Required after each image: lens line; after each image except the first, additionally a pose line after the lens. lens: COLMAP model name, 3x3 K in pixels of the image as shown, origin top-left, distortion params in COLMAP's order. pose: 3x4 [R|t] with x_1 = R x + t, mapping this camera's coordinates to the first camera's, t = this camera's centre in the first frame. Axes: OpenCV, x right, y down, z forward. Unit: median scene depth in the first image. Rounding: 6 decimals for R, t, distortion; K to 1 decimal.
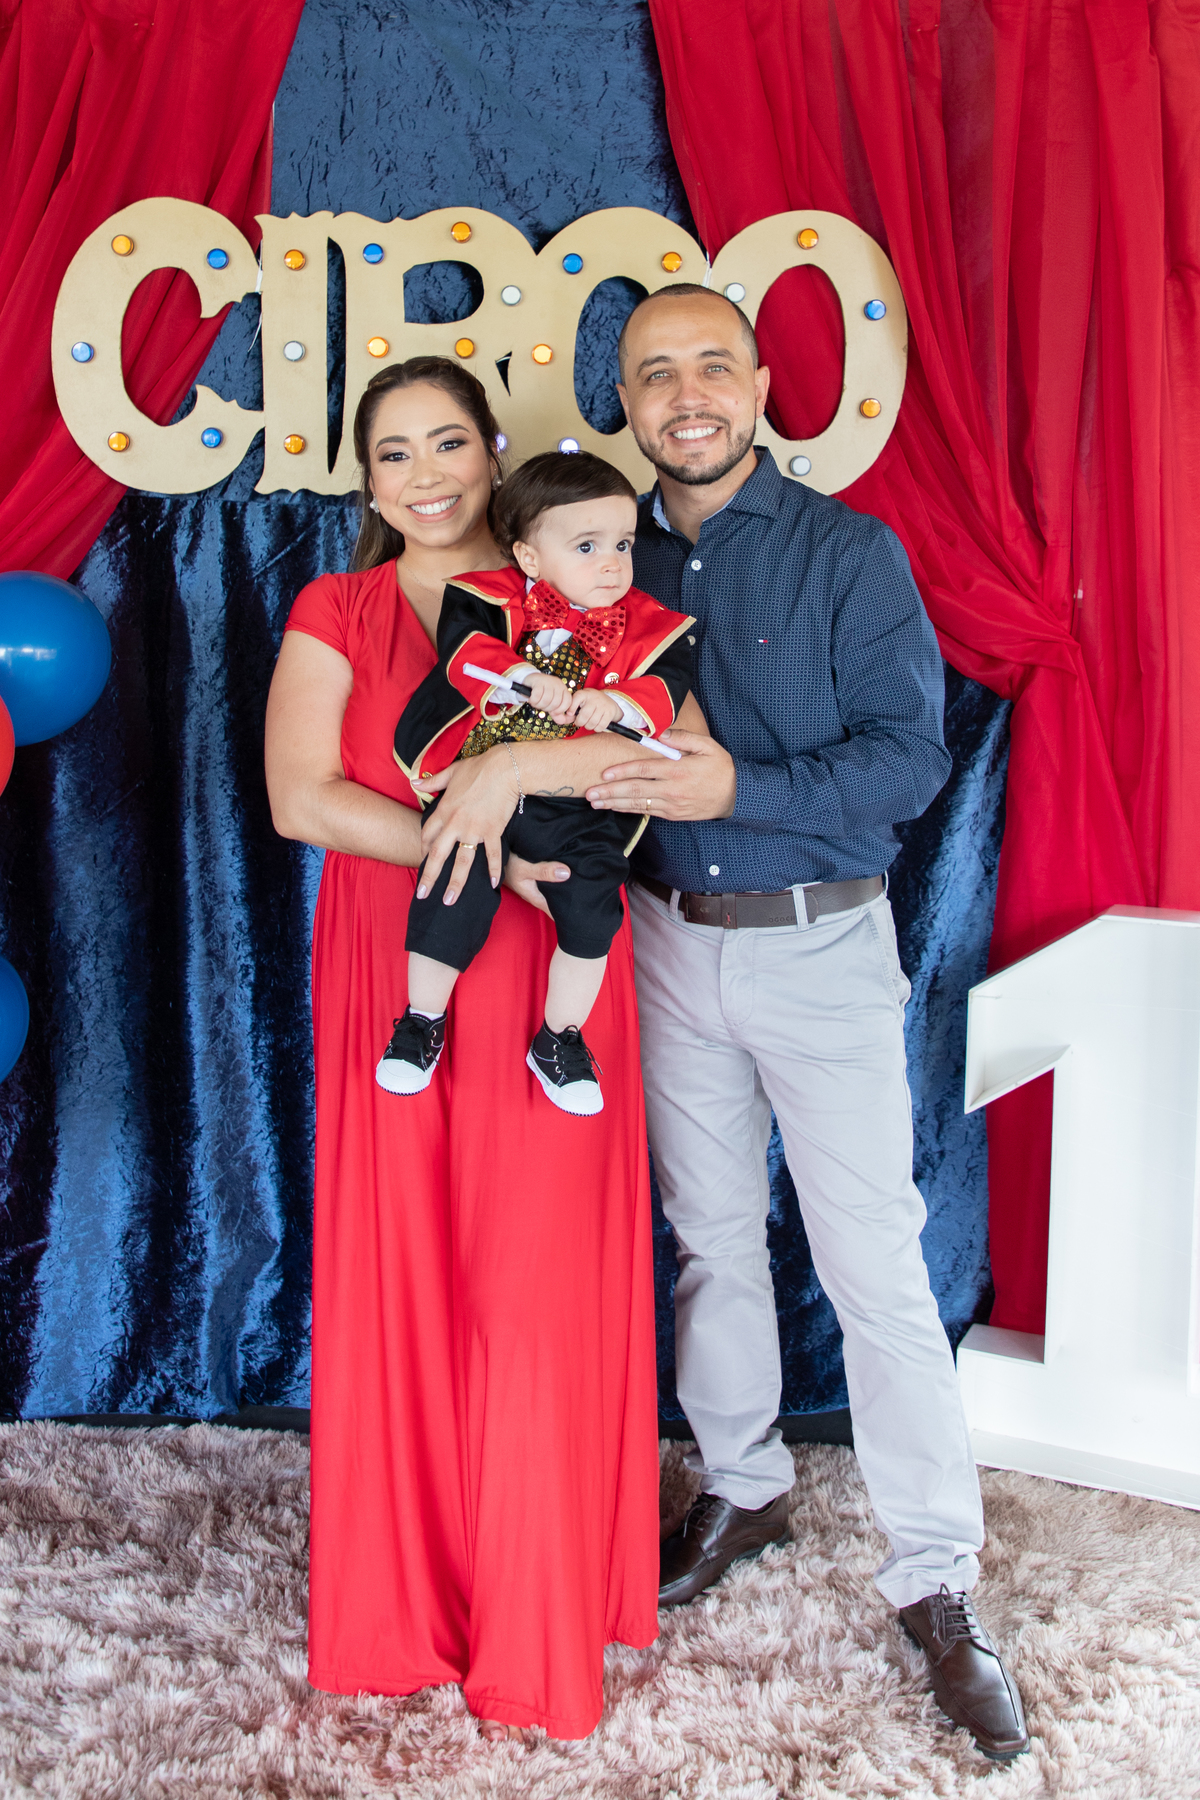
lens RADIAL K [[1927.9, 0, 599.3], [0, 1927.9, 563.0], [0, 0, 1]] dist [-0.005139, 0.023890]
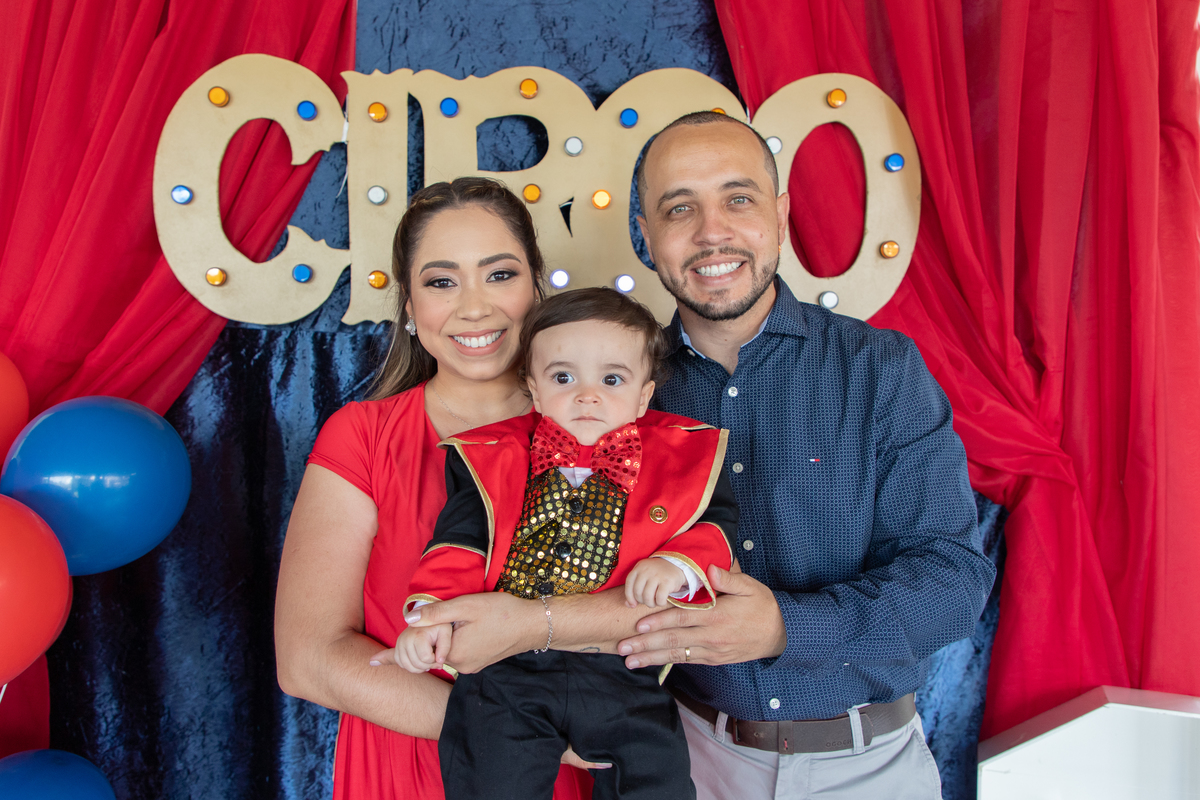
lens RADIAL K [[1026.7, 0, 581.0], [0, 1026.7, 383.8], [0, 0, 1]] dist [0.008725, 0.003274]
pose [[0.999742, -0.001630, 0.022674, -0.054686], [0.001661, 0.999998, -0.001316, -0.001009], [-0.022672, 0.001353, 0.999742, 0.405924]]
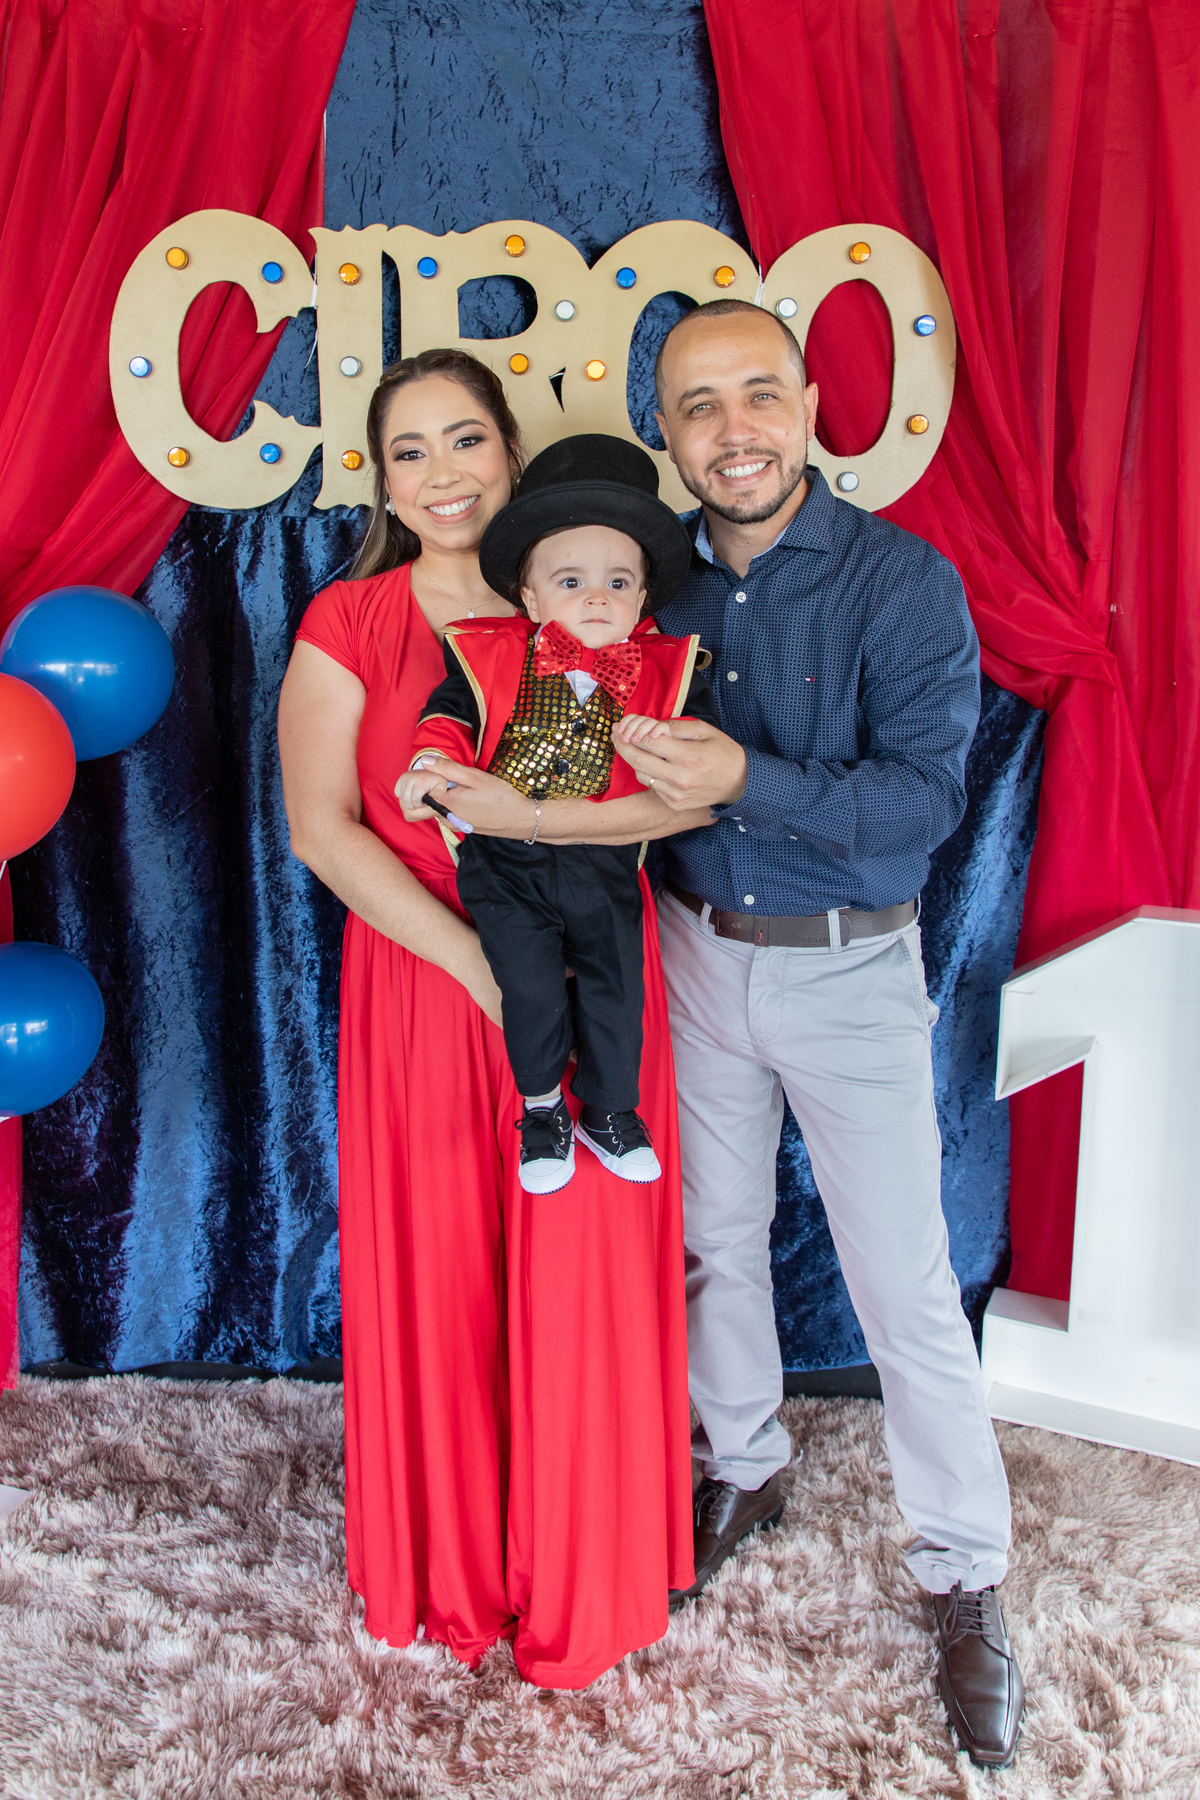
lens RADIAL K [[1540.0, 0, 591.7], [0, 1540.0, 726.8], [0, 0, 1]] dist [0.008725, 0.003274]
pose [[0.999994, 0.000106, -0.003527, -0.028622], [0.000223, 0.995664, 0.093018, 0.002934], [0.003521, -0.093018, 0.995658, 0.177888]]
